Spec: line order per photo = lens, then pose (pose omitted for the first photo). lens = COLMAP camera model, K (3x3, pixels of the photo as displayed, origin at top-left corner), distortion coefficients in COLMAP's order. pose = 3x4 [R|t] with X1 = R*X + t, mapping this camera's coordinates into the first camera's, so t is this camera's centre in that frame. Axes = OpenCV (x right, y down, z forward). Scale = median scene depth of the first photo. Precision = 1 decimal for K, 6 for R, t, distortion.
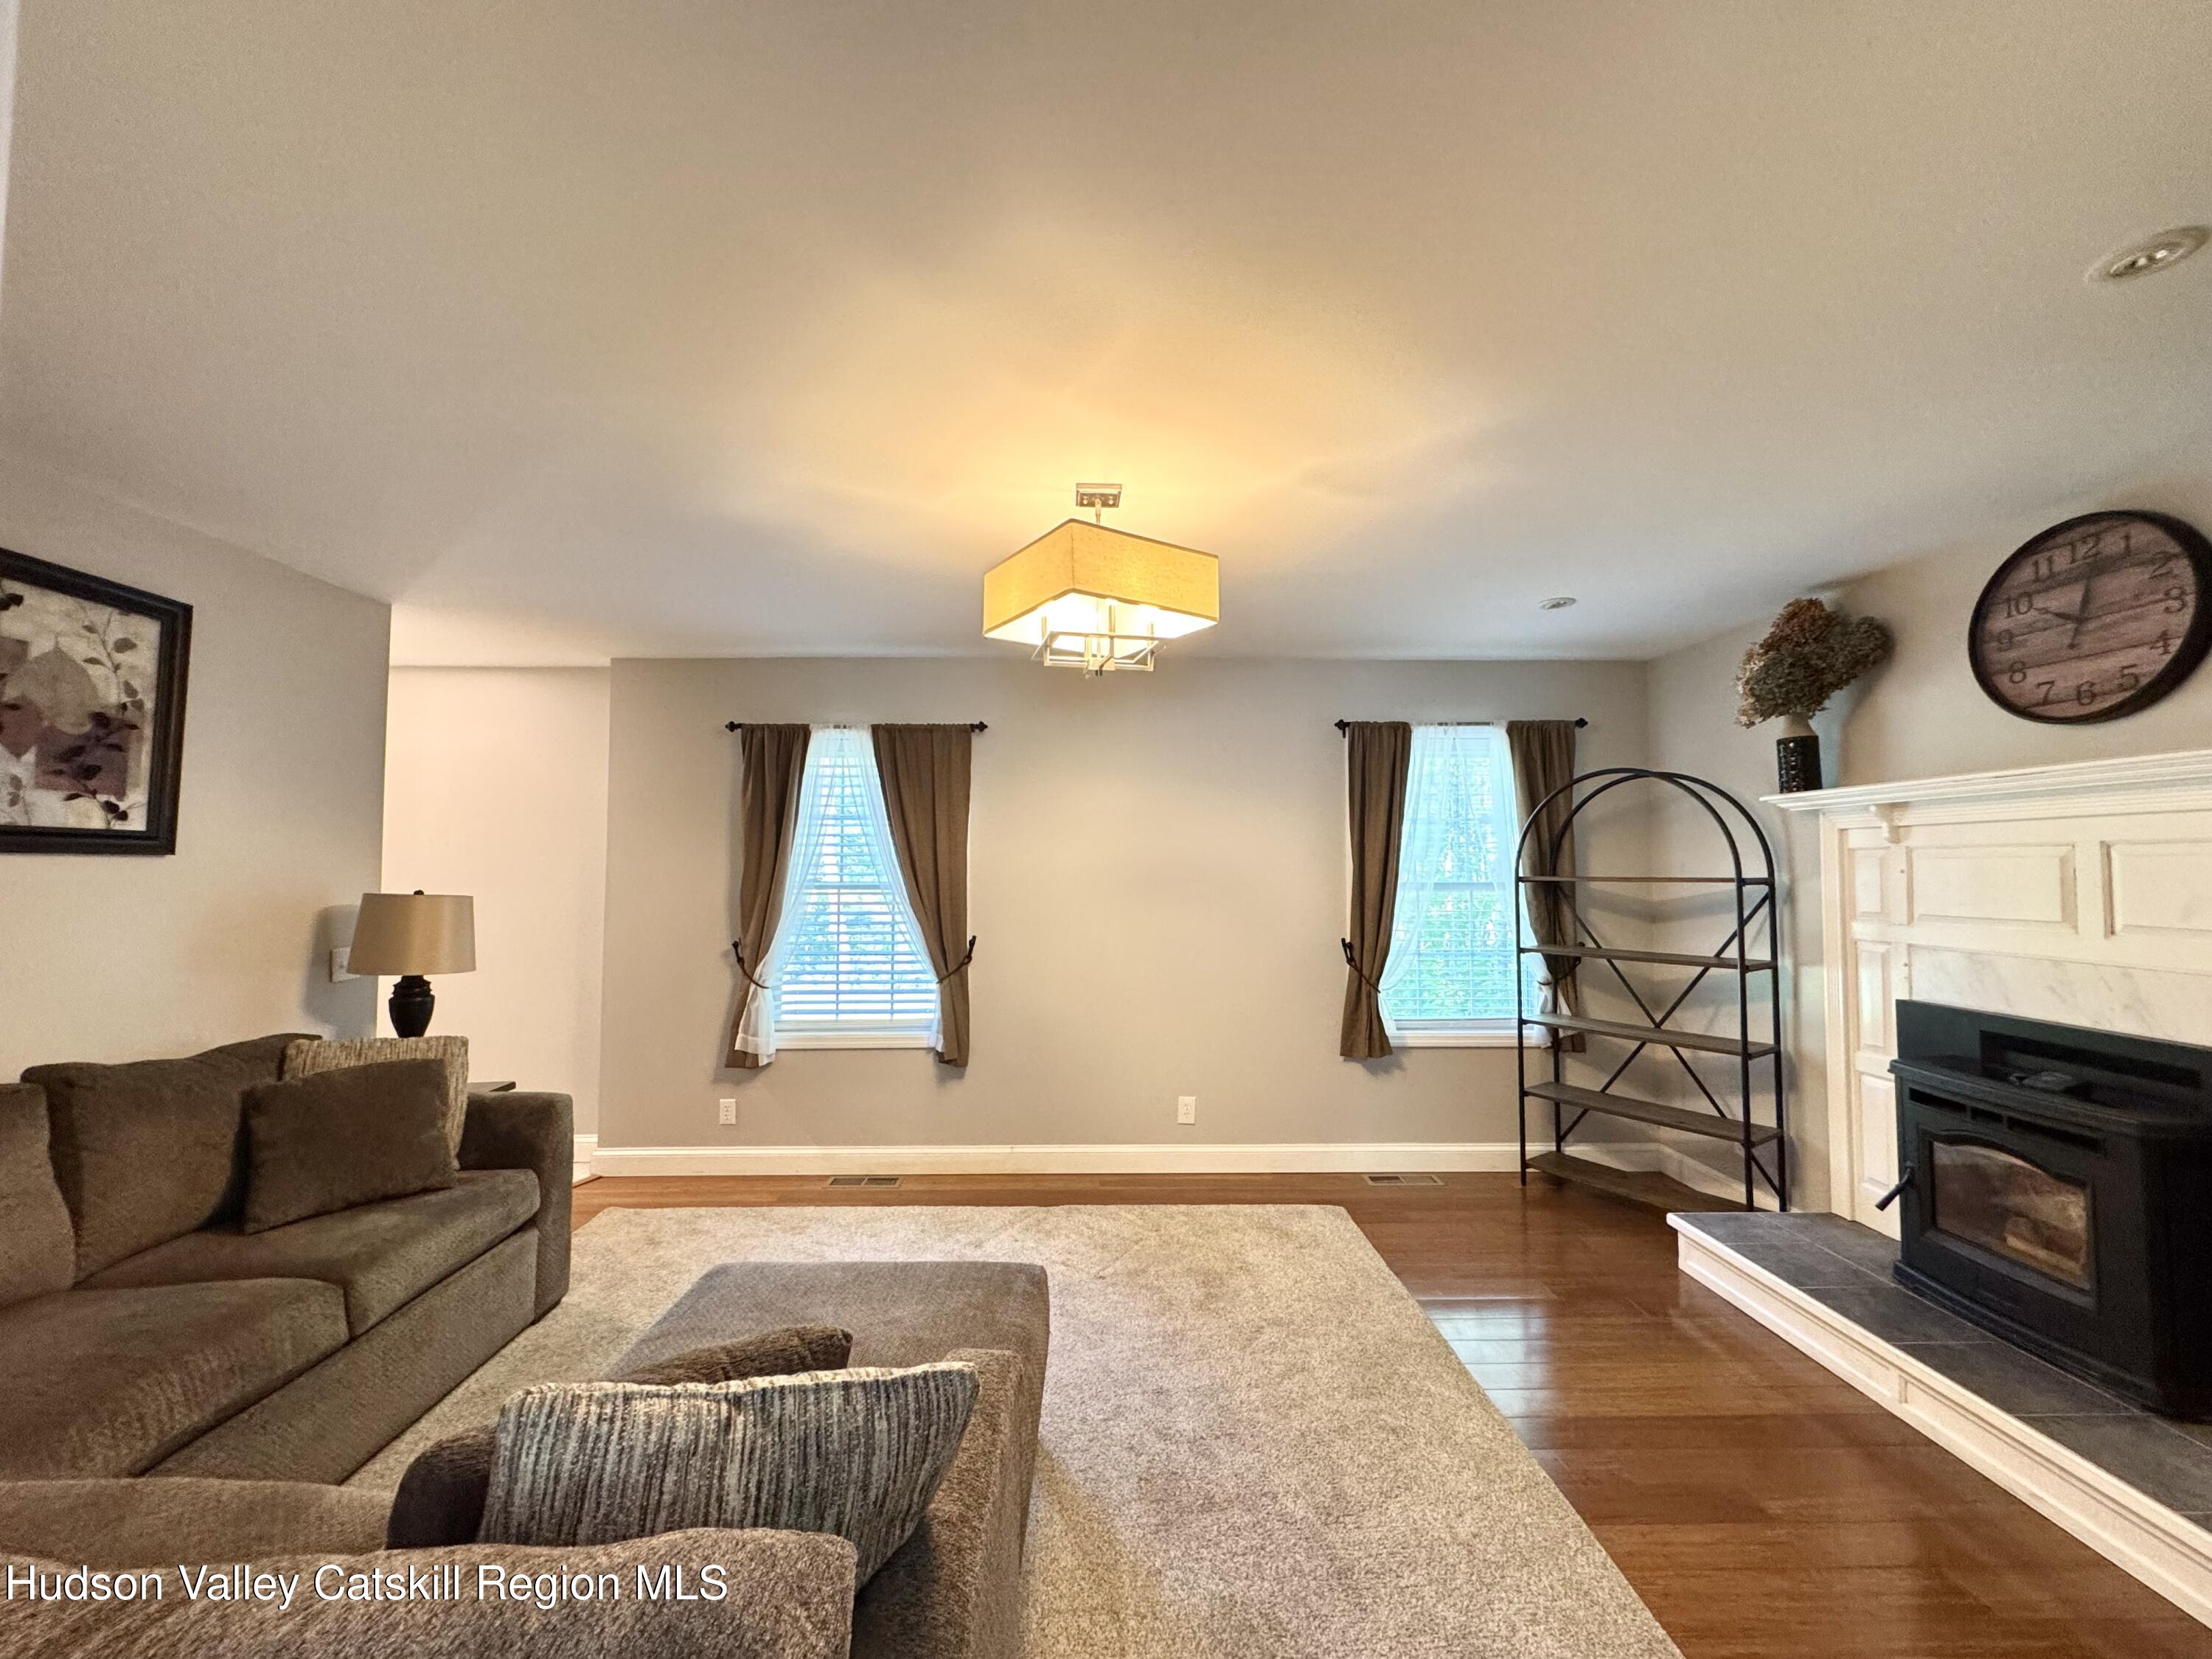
lens RADIAL K [[880.4, 0, 1108.2], [0, 880.4, 831.3], [0, 0, 1]] dist [-0.002890, 0.000101]
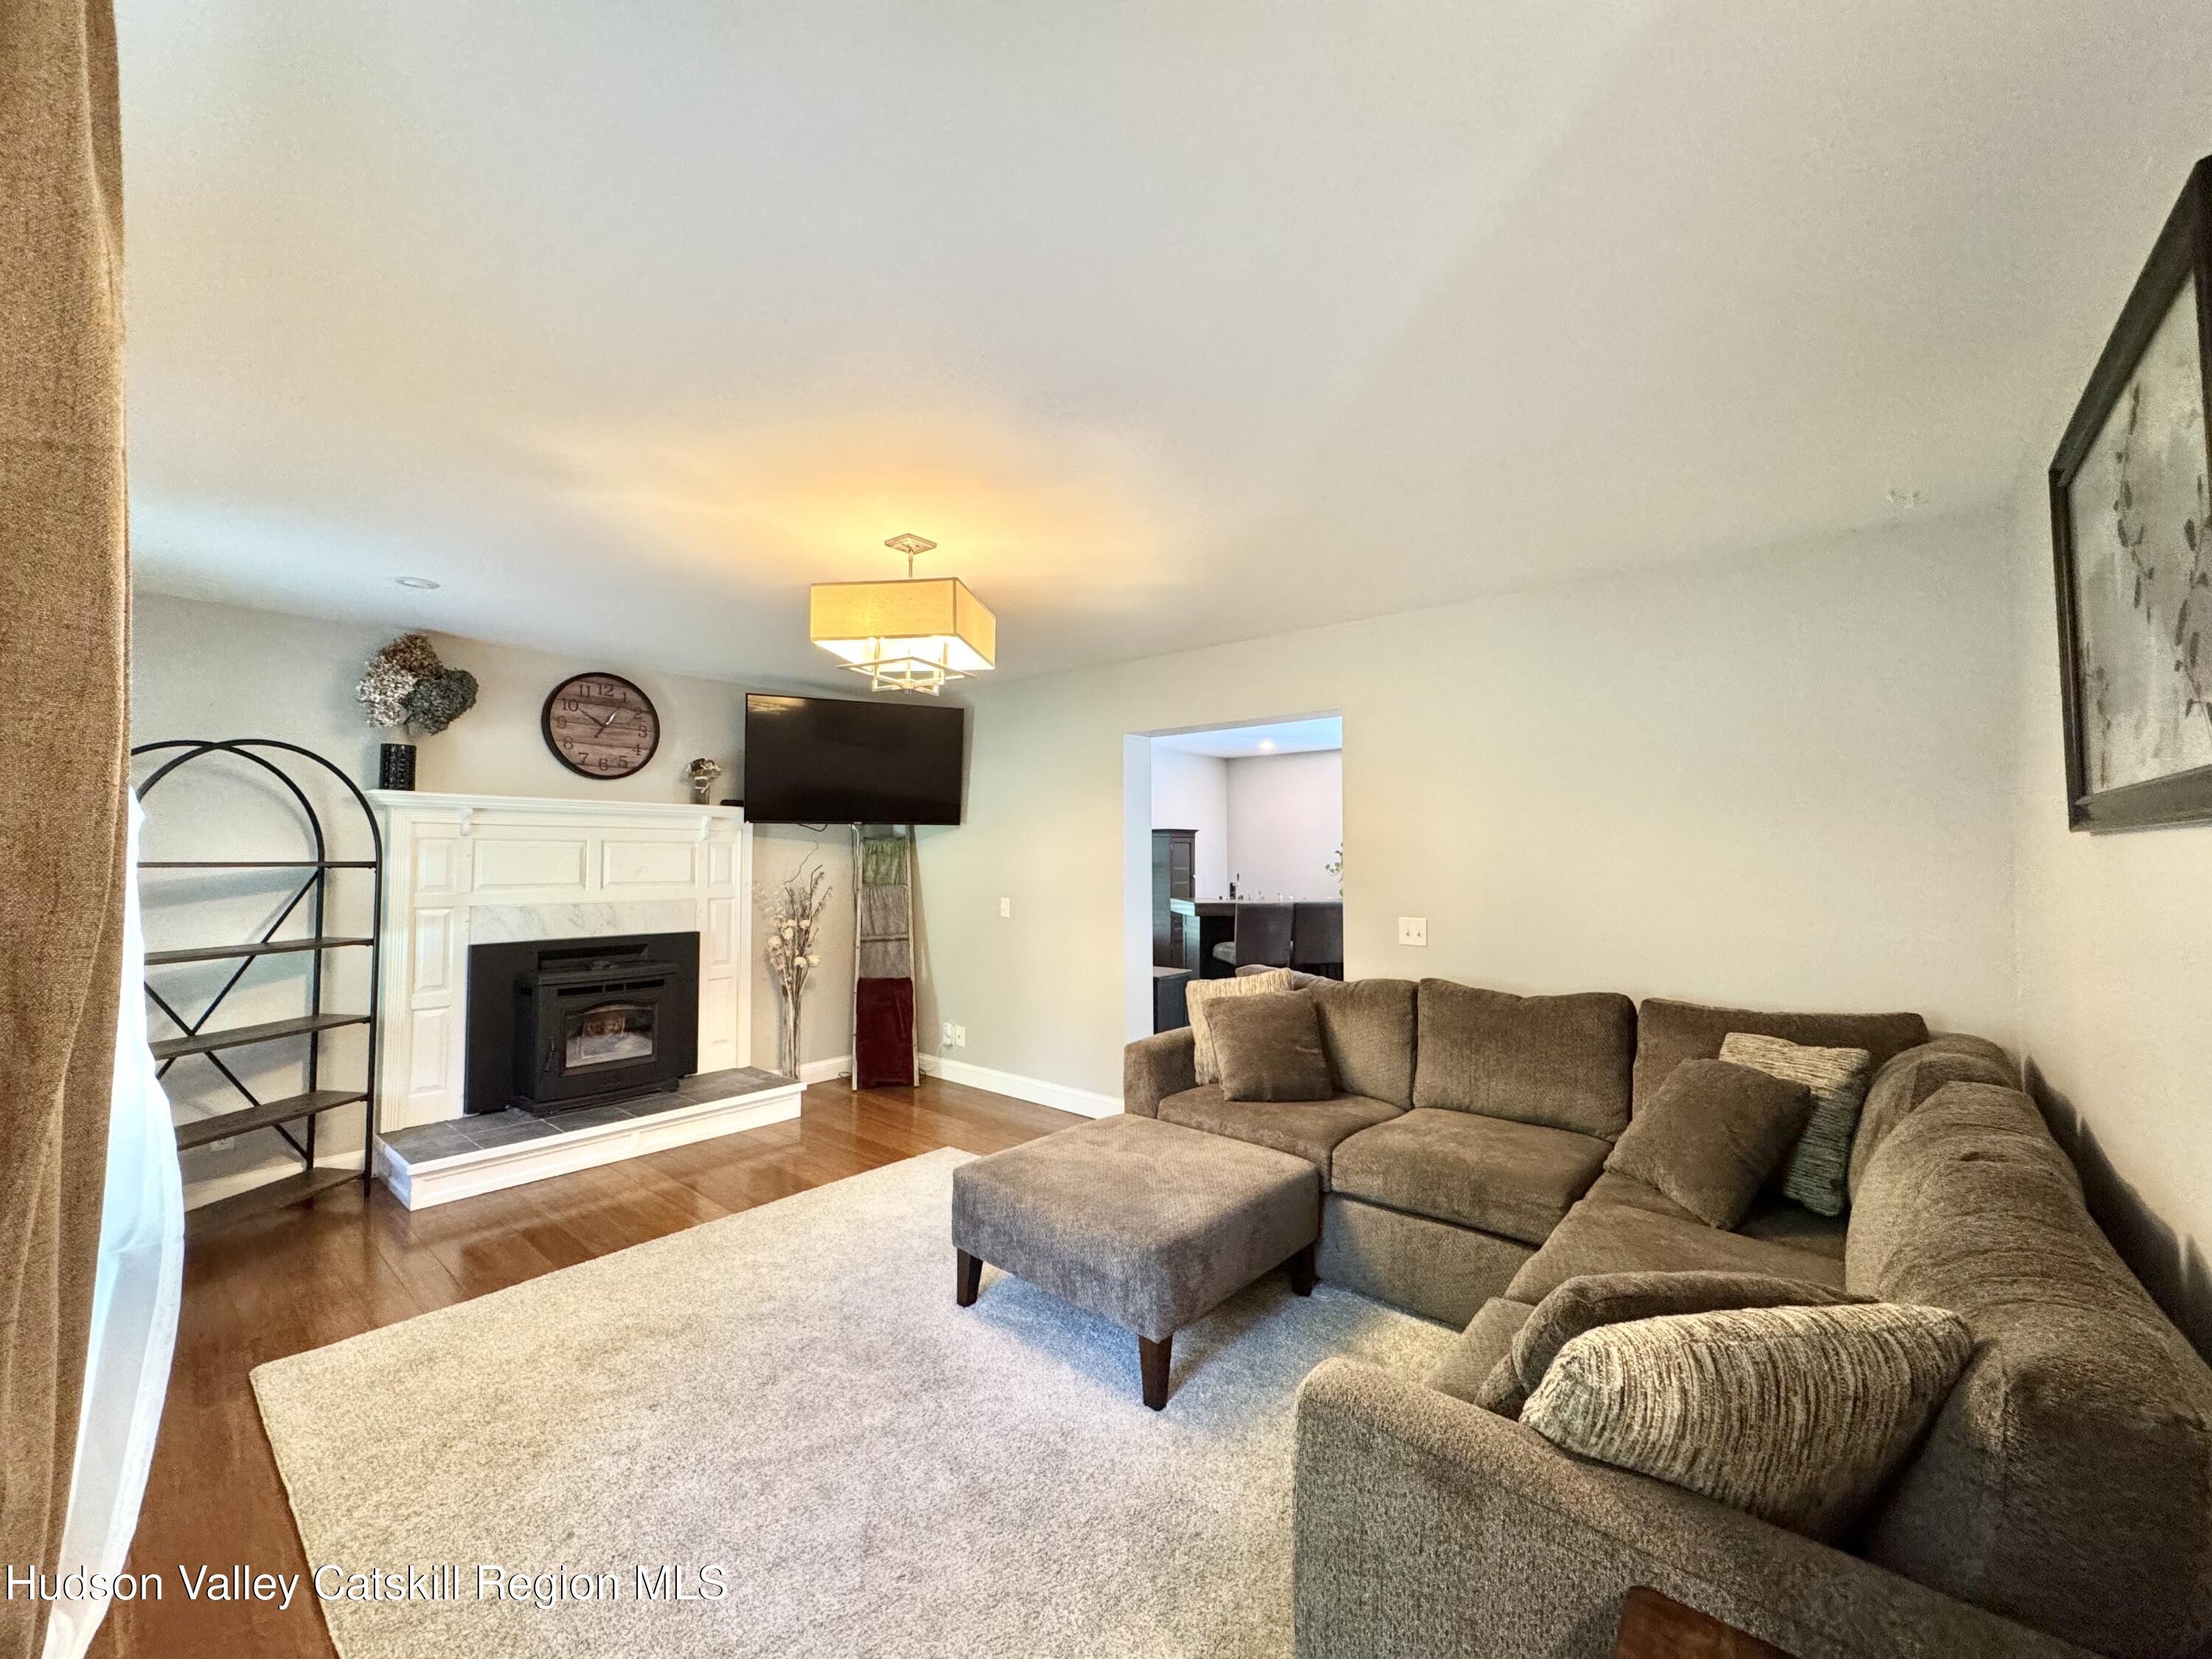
lens RADIAL K [[880.4, 0, 1108.2], [0, 880.4, 831.3], [0, 0, 1]] dist [-0.002890, 0.000101]
pose [[-0.746933, 0.014572, 0.664740, -0.793150], [-0.032693, 0.997746, -0.058607, 0.053995], [-0.664095, -0.065507, -0.744773, 1.326881]]
